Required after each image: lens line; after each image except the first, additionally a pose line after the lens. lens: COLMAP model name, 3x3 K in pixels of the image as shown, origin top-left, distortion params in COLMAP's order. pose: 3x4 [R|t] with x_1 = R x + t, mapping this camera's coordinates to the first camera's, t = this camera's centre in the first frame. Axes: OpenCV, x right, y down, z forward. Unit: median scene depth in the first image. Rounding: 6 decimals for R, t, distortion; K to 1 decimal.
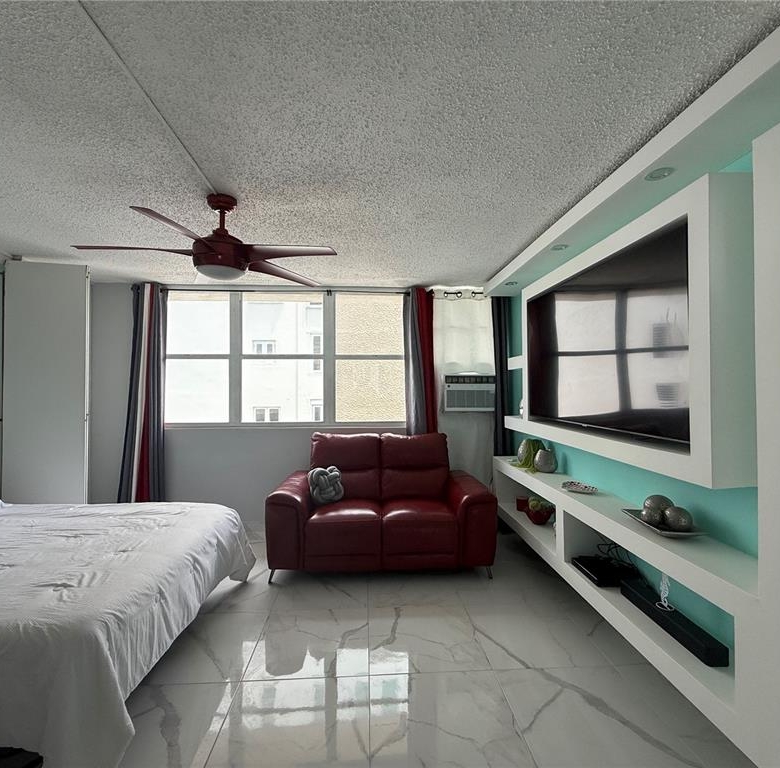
lens RADIAL K [[418.0, 0, 385.5], [0, 418.0, 383.9], [0, 0, 1]] dist [0.002298, -0.000524]
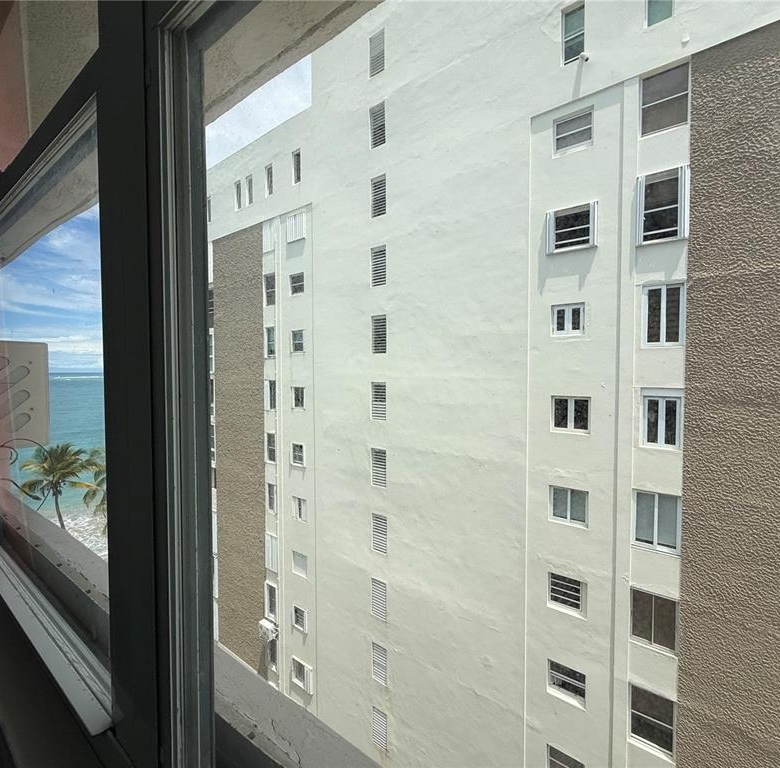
lens RADIAL K [[418.0, 0, 388.7], [0, 418.0, 384.8], [0, 0, 1]] dist [0.002298, -0.000524]
pose [[0.750891, 0.025847, -0.659920, -0.154582], [-0.004314, 0.999404, 0.034236, 0.033396], [0.660412, -0.022861, 0.750555, 0.874586]]
